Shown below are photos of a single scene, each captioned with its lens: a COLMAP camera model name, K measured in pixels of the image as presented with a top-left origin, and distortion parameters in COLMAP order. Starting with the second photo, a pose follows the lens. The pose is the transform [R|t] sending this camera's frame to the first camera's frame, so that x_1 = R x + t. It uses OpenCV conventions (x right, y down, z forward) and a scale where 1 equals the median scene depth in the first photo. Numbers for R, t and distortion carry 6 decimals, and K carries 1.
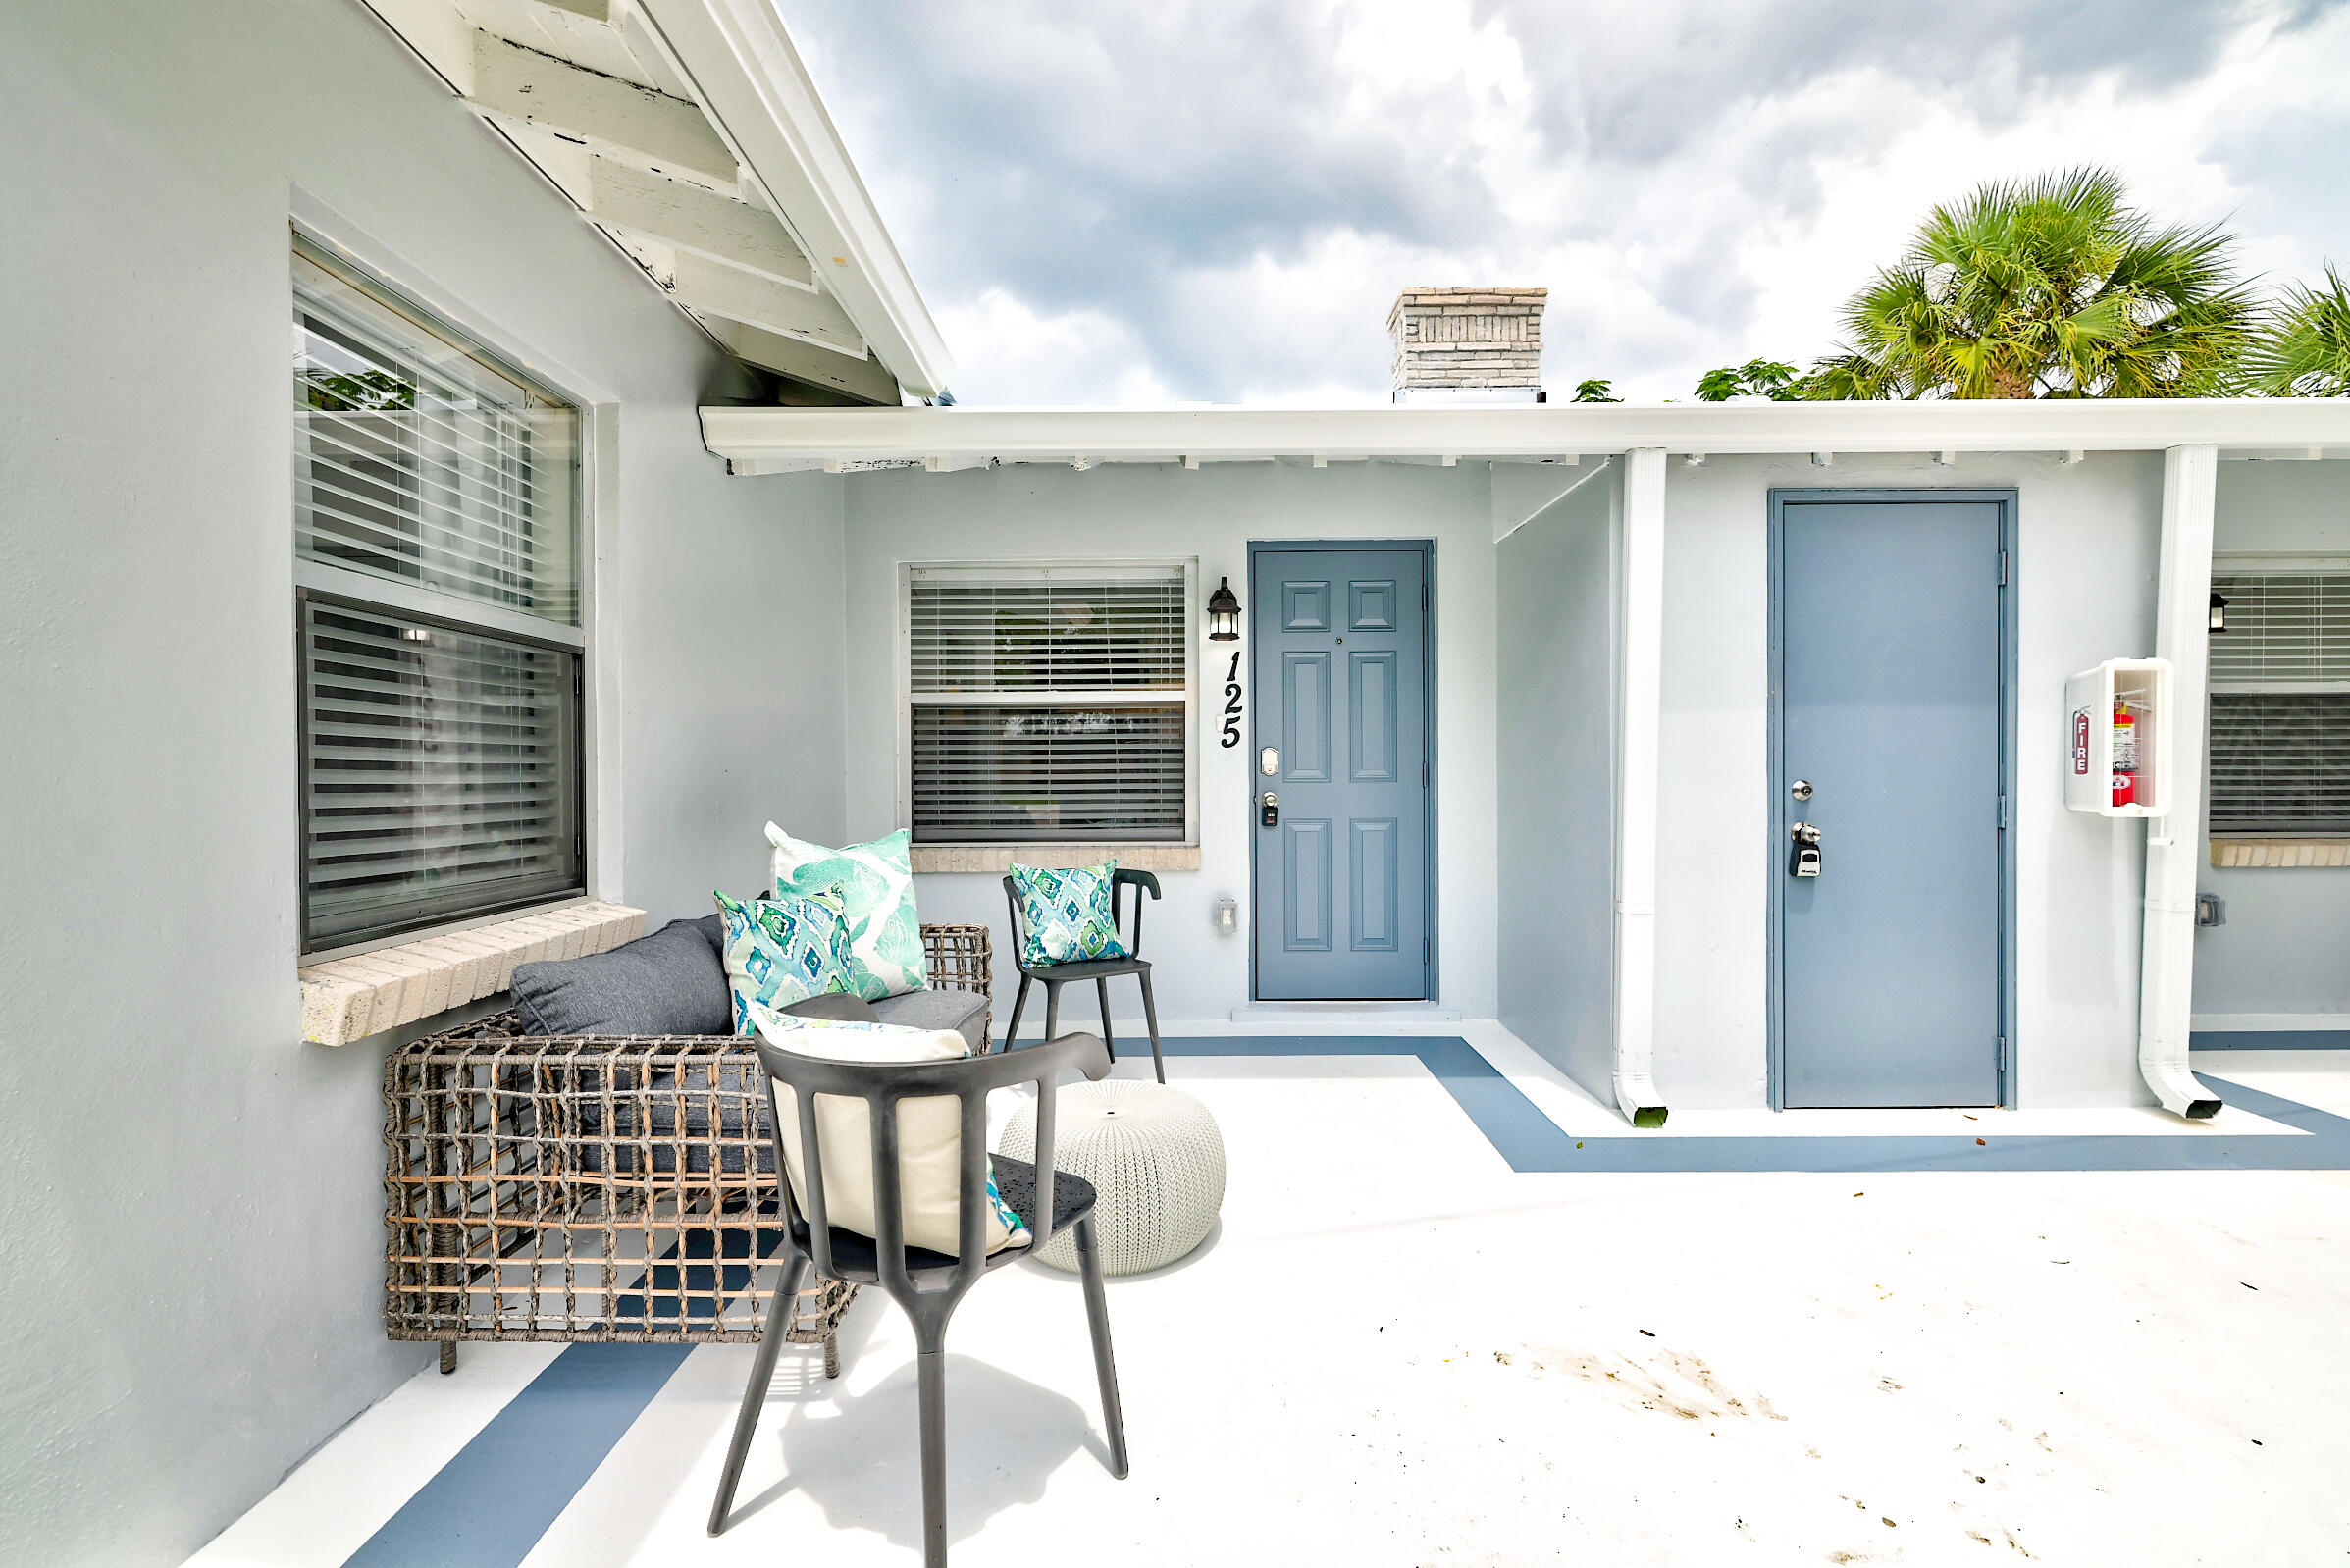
lens RADIAL K [[982.3, 0, 1160.5], [0, 982.3, 779.8], [0, 0, 1]] dist [-0.001700, -0.000864]
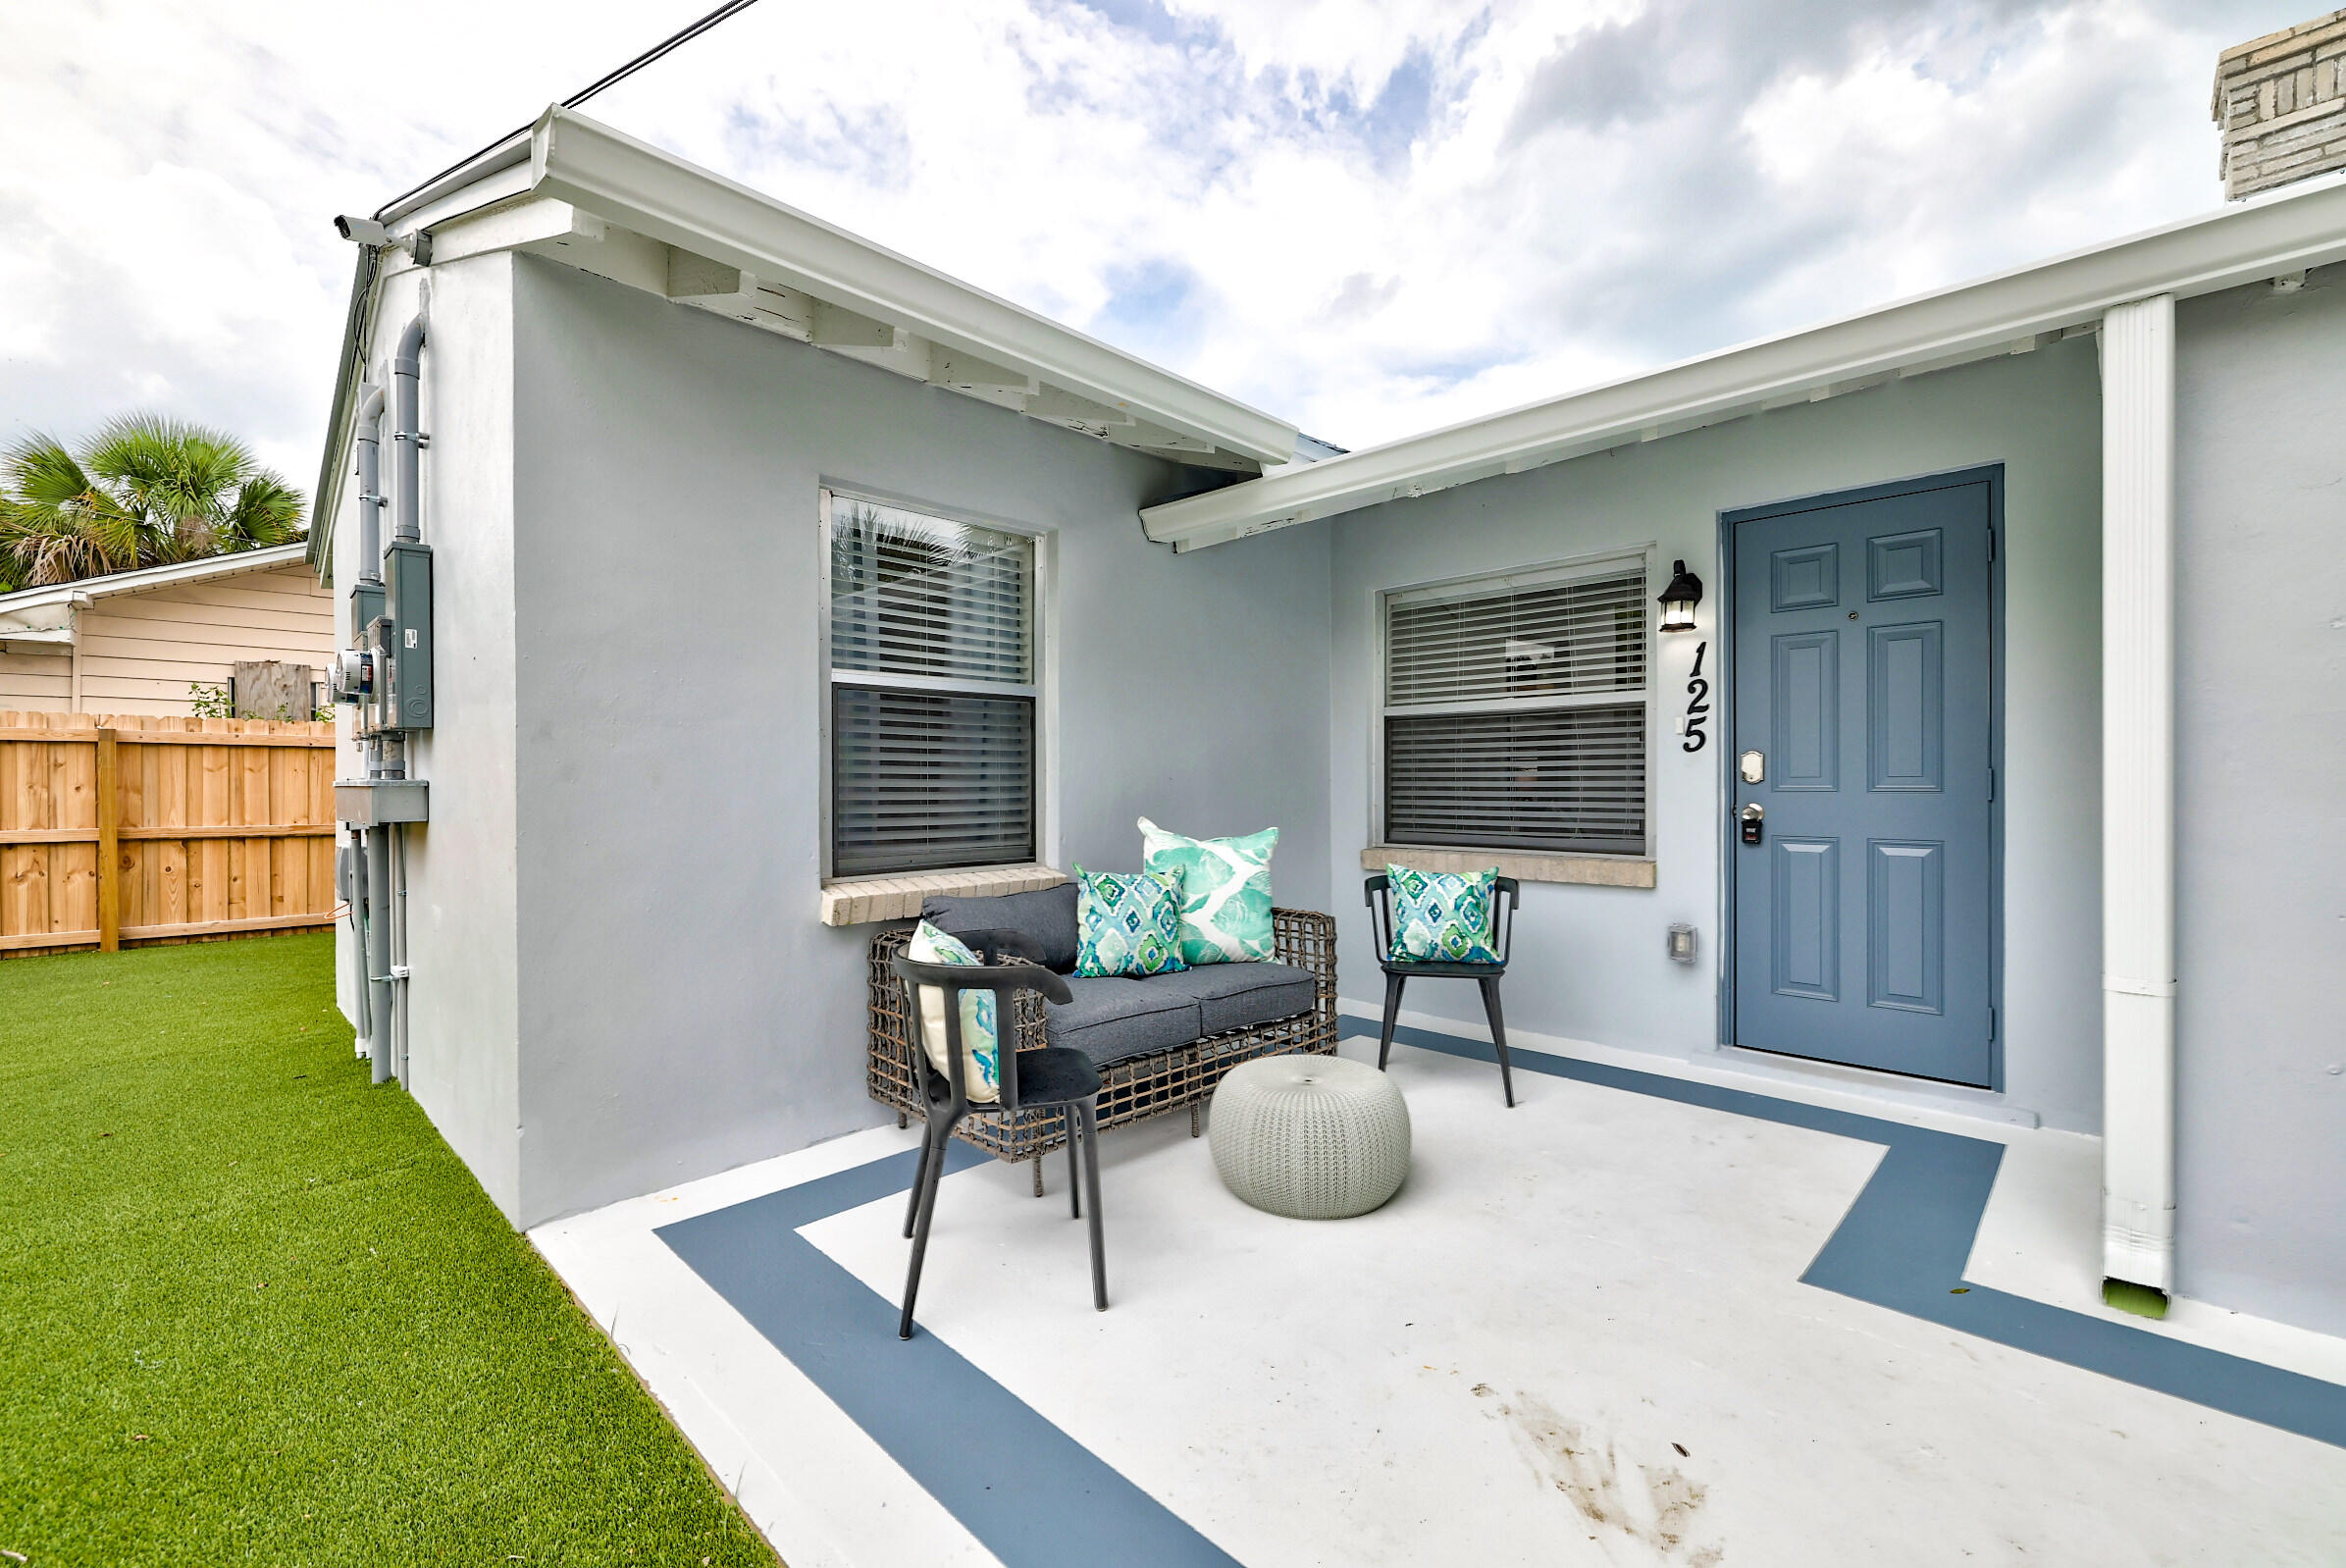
lens RADIAL K [[980.7, 0, 1159.4], [0, 980.7, 788.2], [0, 0, 1]] dist [-0.001700, -0.000864]
pose [[0.710934, 0.009384, -0.703196, 0.351153], [-0.005726, 0.999955, 0.007554, -0.004328], [0.703236, -0.001344, 0.710956, 0.039558]]
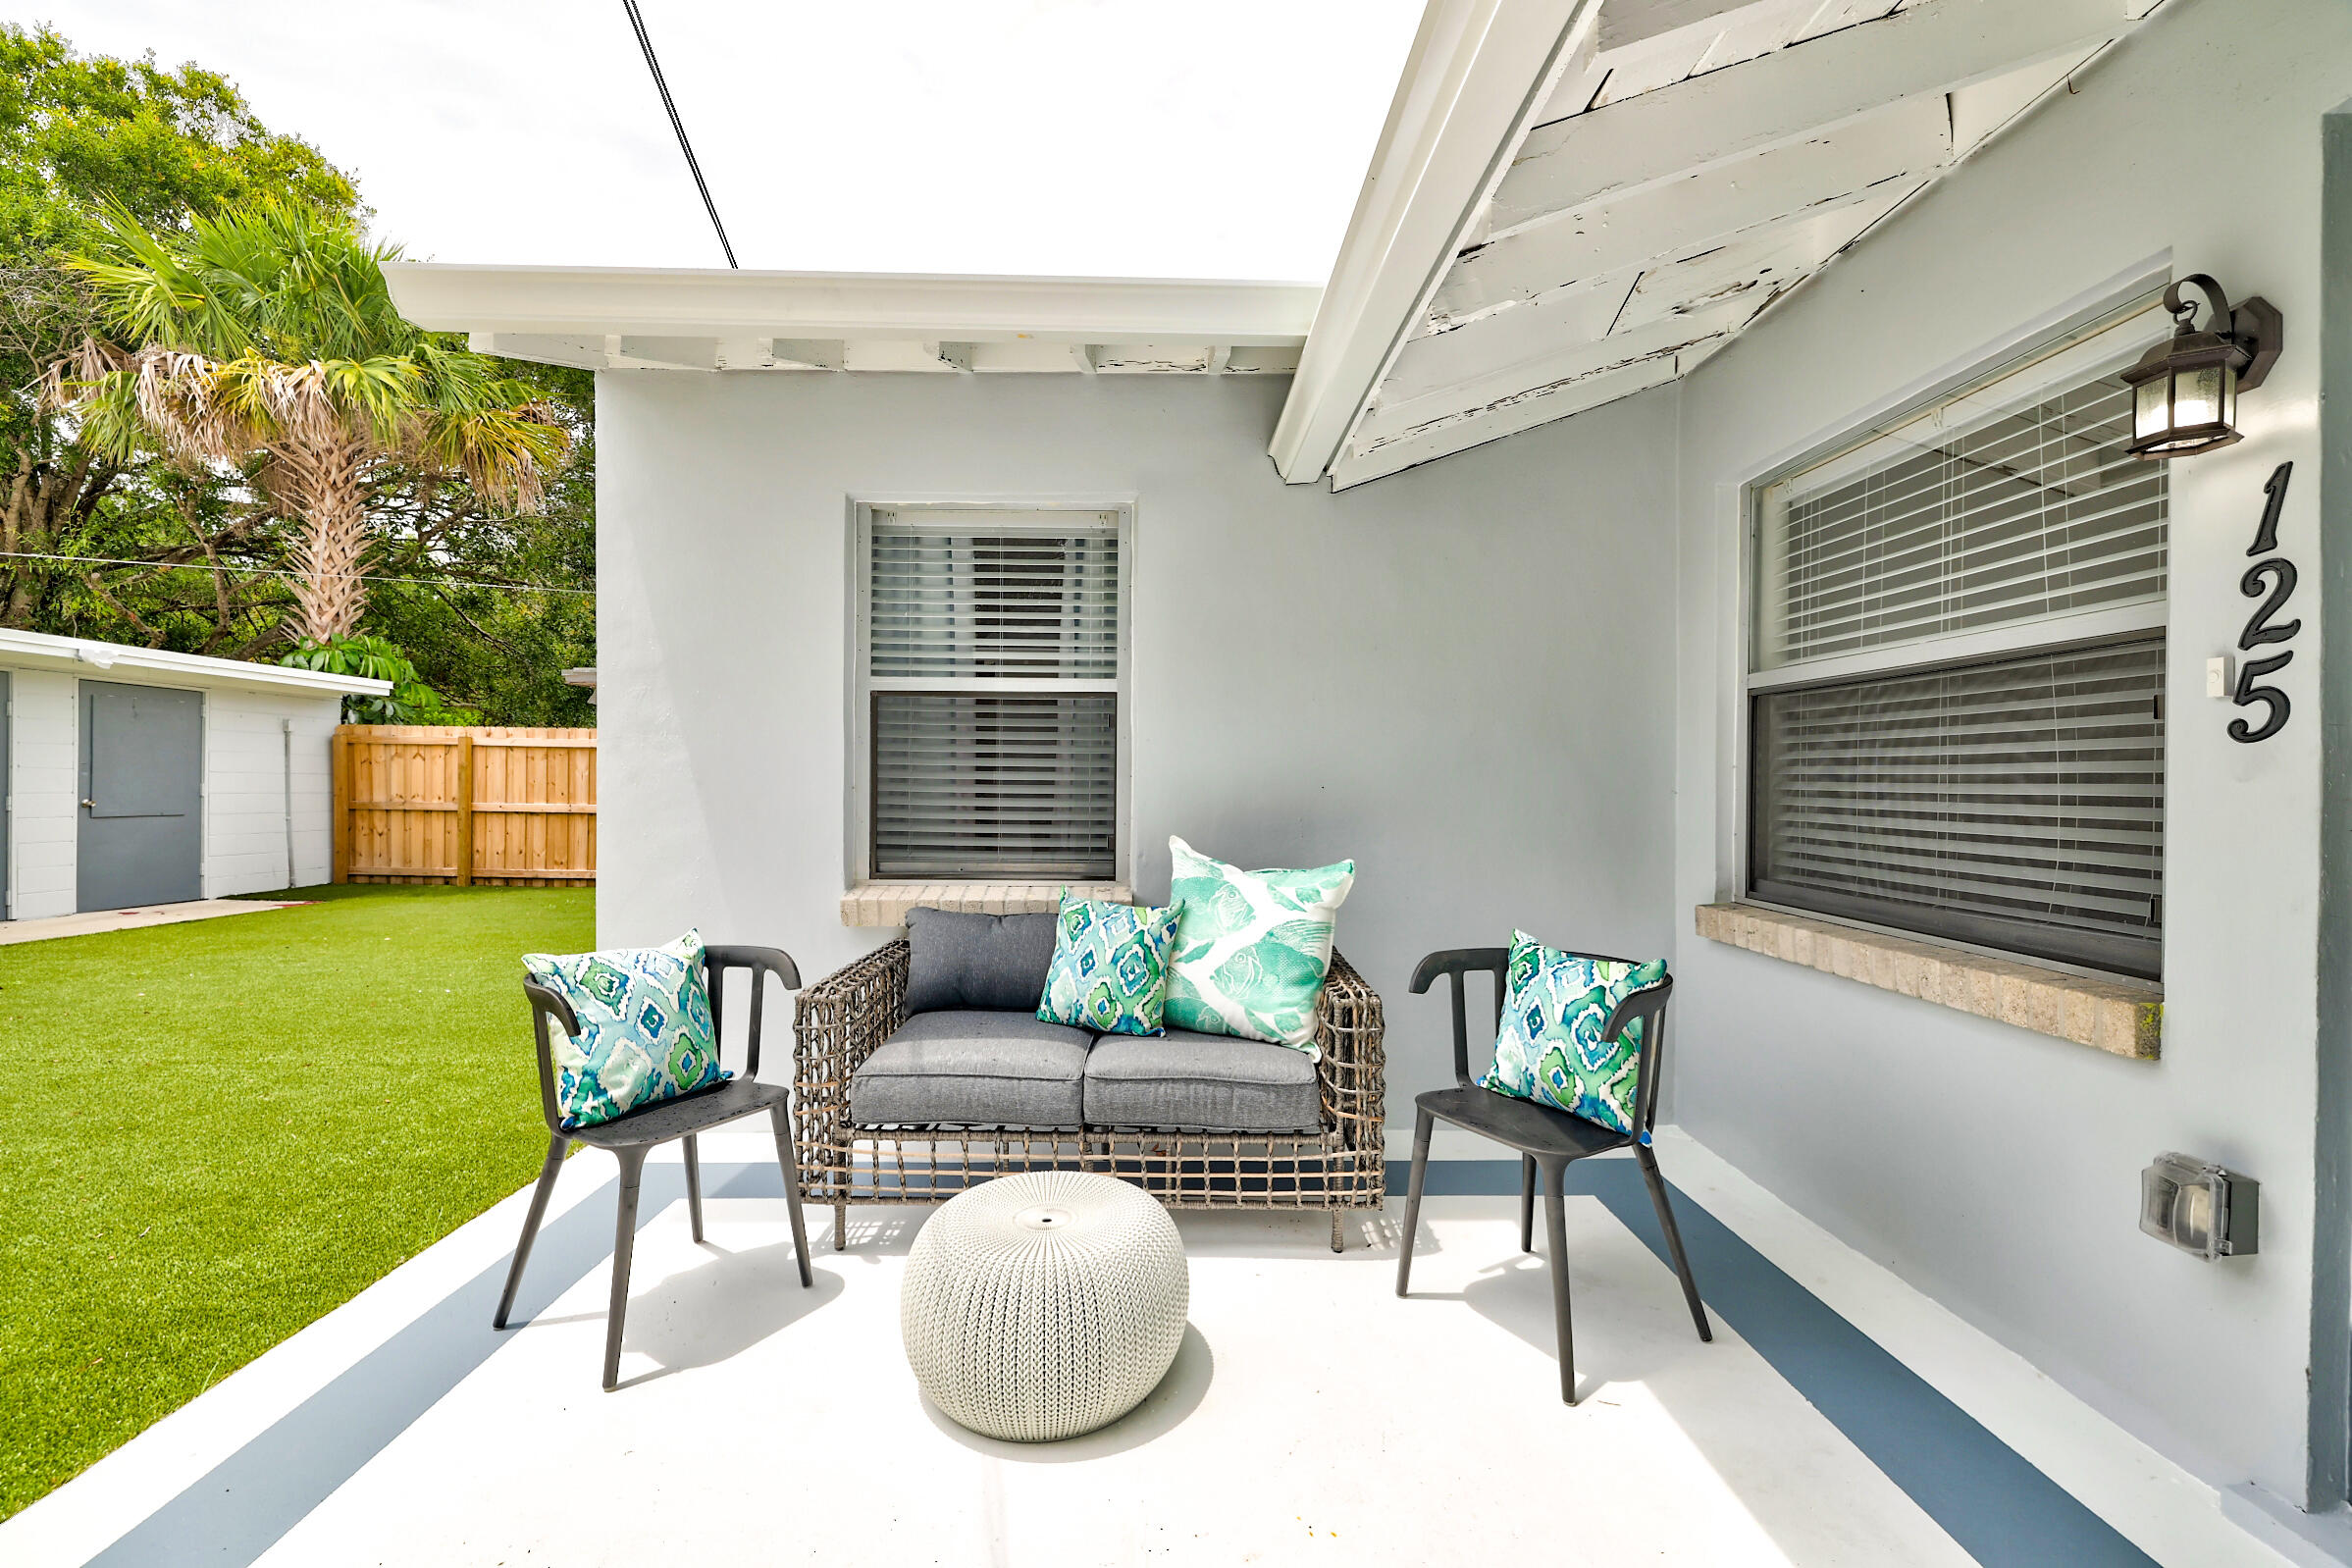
lens RADIAL K [[915.5, 0, 1182.6], [0, 915.5, 797.0], [0, 0, 1]] dist [-0.018993, 0.000063]
pose [[0.041943, 0.026802, -0.998760, 0.379601], [-0.013825, 0.999560, 0.026243, -0.016042], [0.999024, 0.012708, 0.042295, 0.604290]]
